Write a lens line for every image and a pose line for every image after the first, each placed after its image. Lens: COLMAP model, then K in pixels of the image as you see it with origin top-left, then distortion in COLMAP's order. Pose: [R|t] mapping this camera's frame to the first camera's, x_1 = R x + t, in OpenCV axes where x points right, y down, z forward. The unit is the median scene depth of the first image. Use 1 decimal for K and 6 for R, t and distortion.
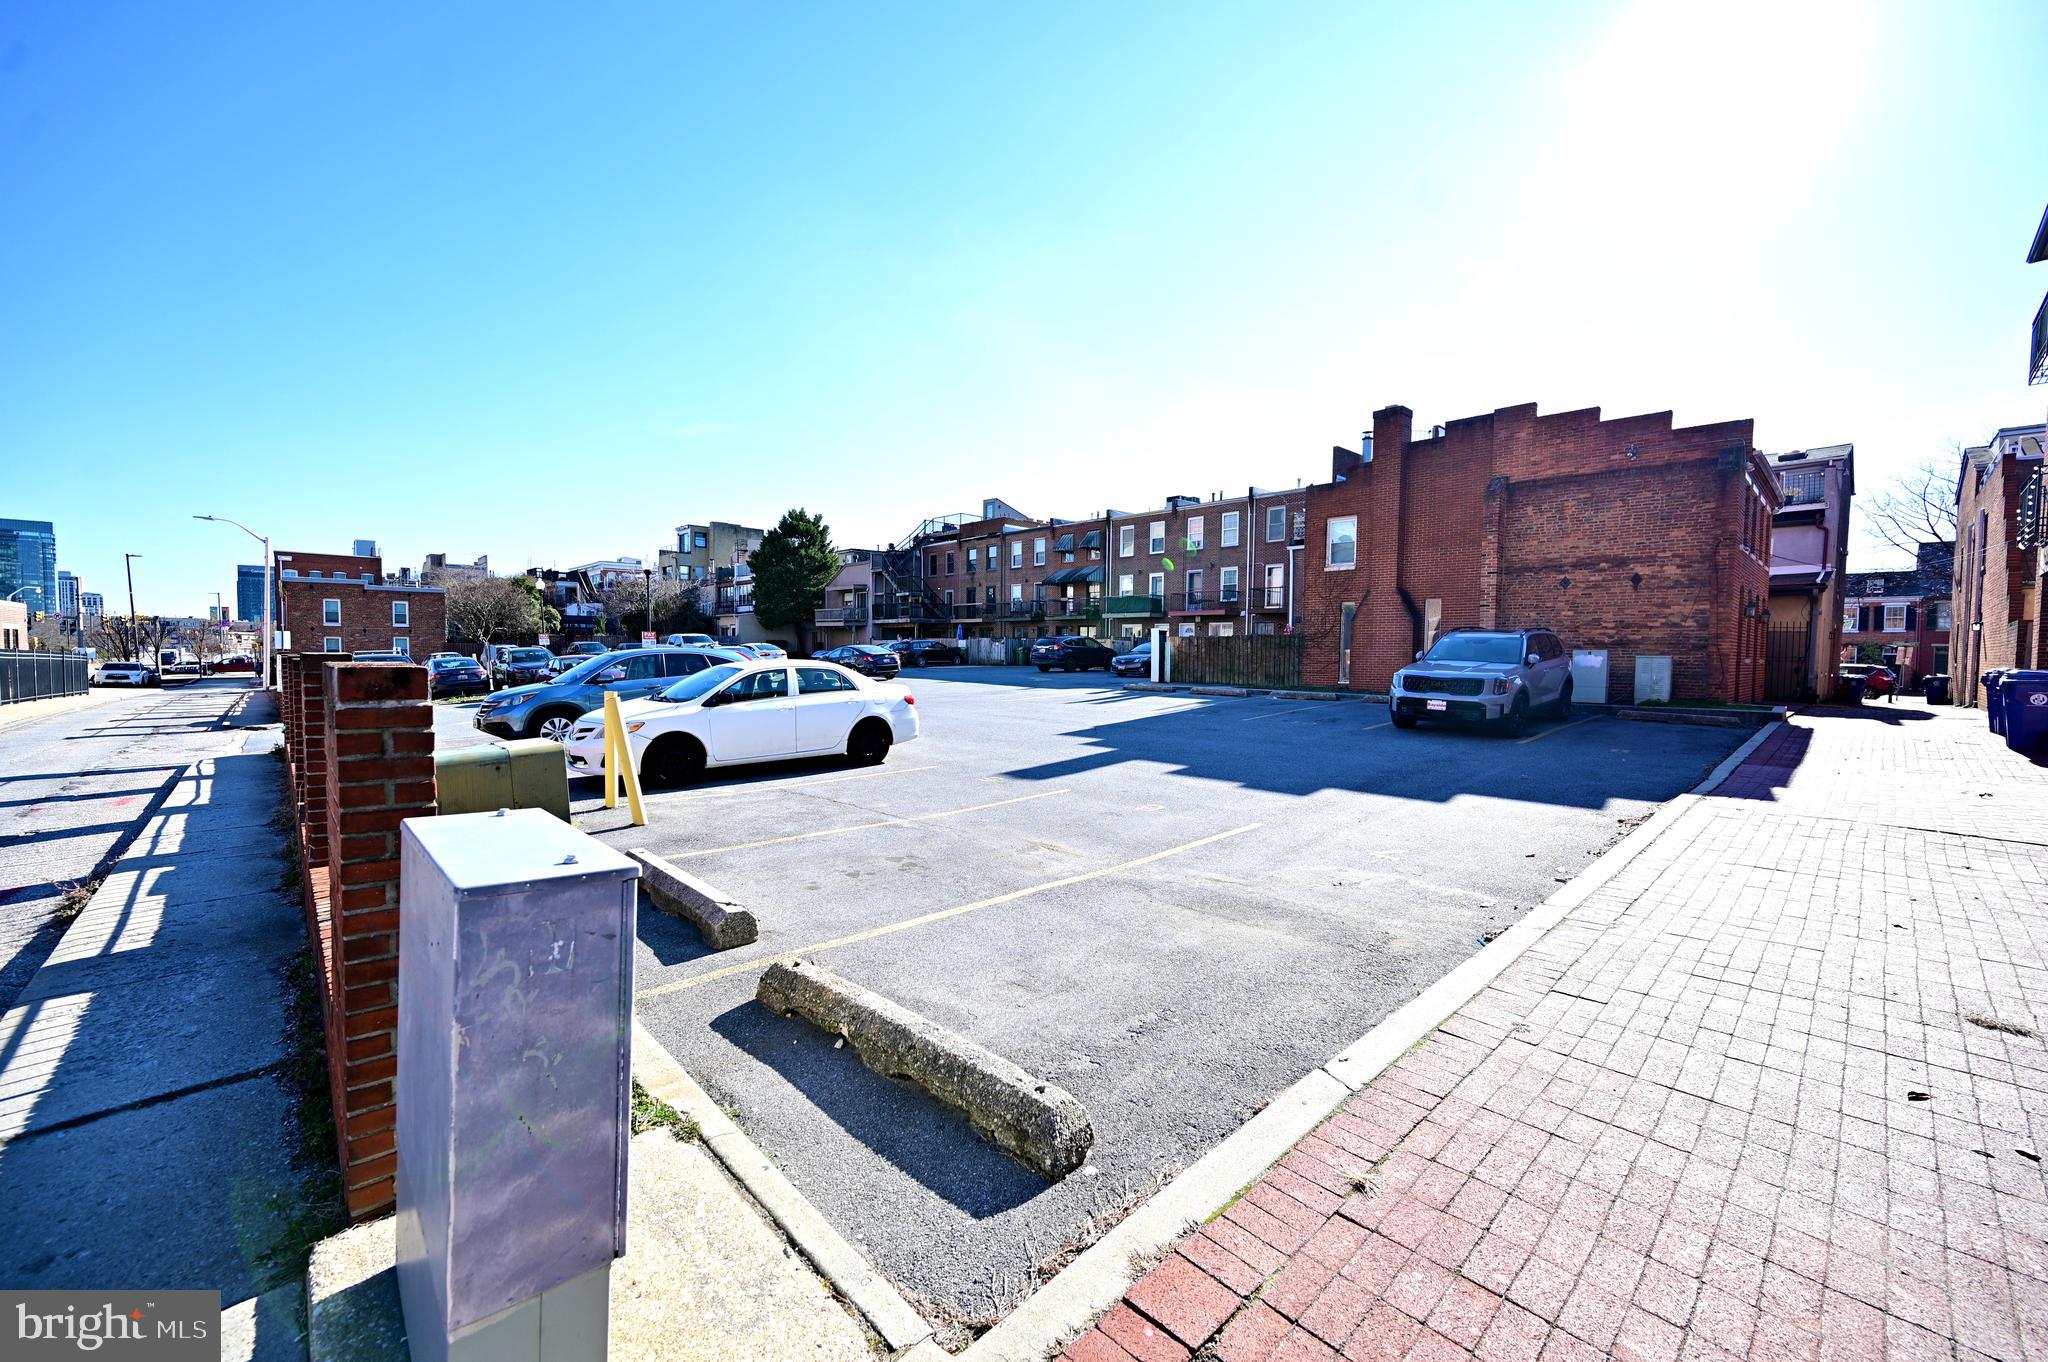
lens RADIAL K [[803.9, 0, 1021.8], [0, 803.9, 680.4], [0, 0, 1]] dist [-0.004219, 0.000201]
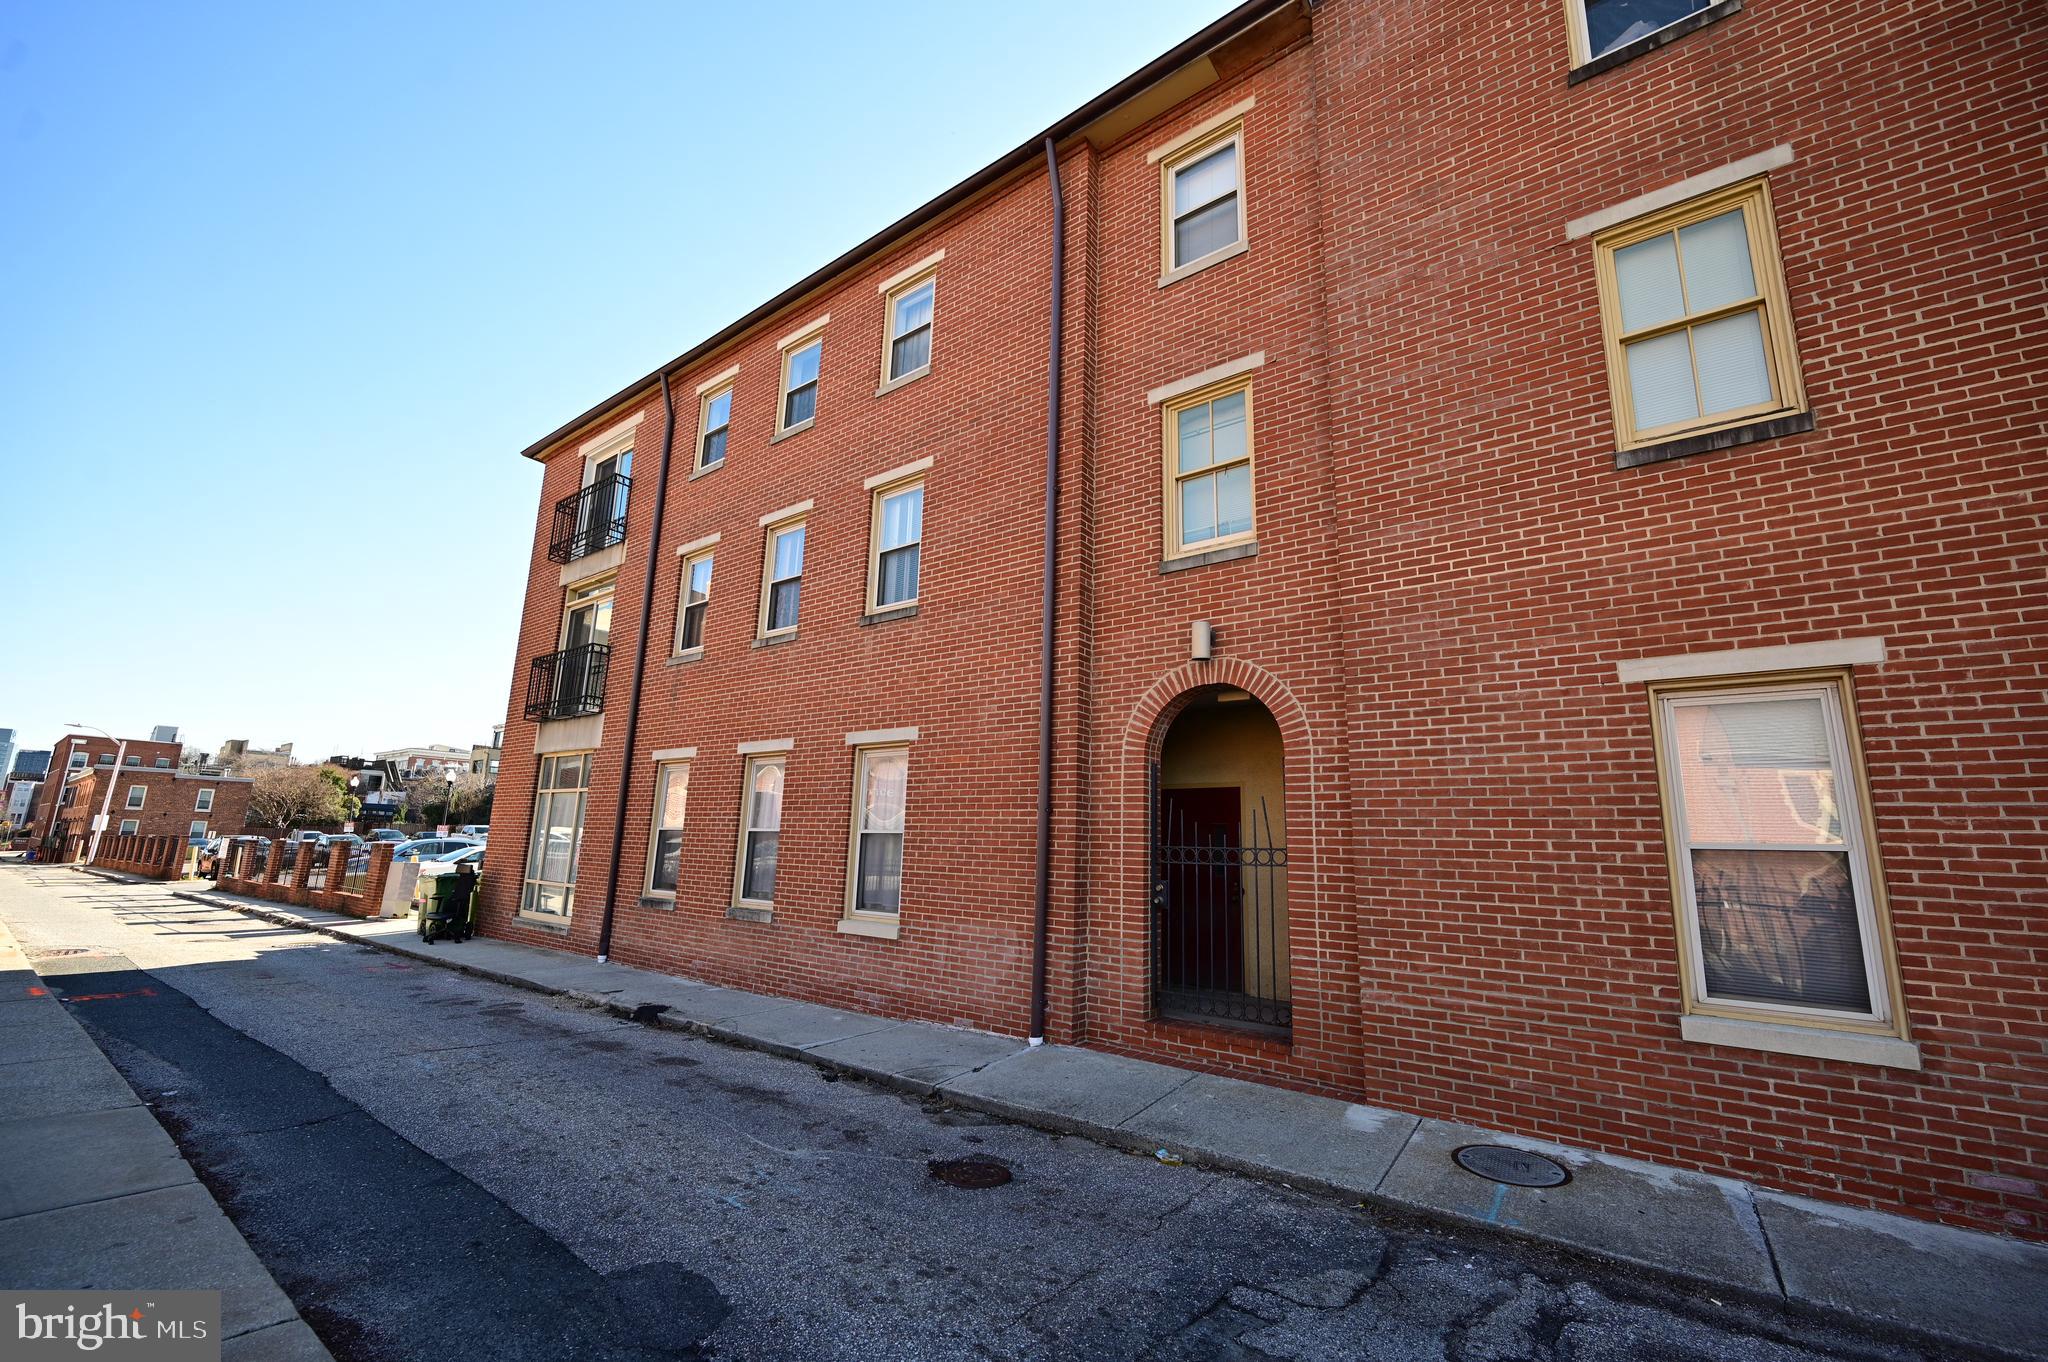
lens RADIAL K [[803.9, 0, 1023.6], [0, 803.9, 688.4], [0, 0, 1]] dist [-0.004219, 0.000201]
pose [[0.984023, 0.052501, 0.170124, 0.109725], [-0.012031, 0.972958, -0.230670, 0.006615], [-0.177633, 0.224938, 0.958045, -0.223535]]
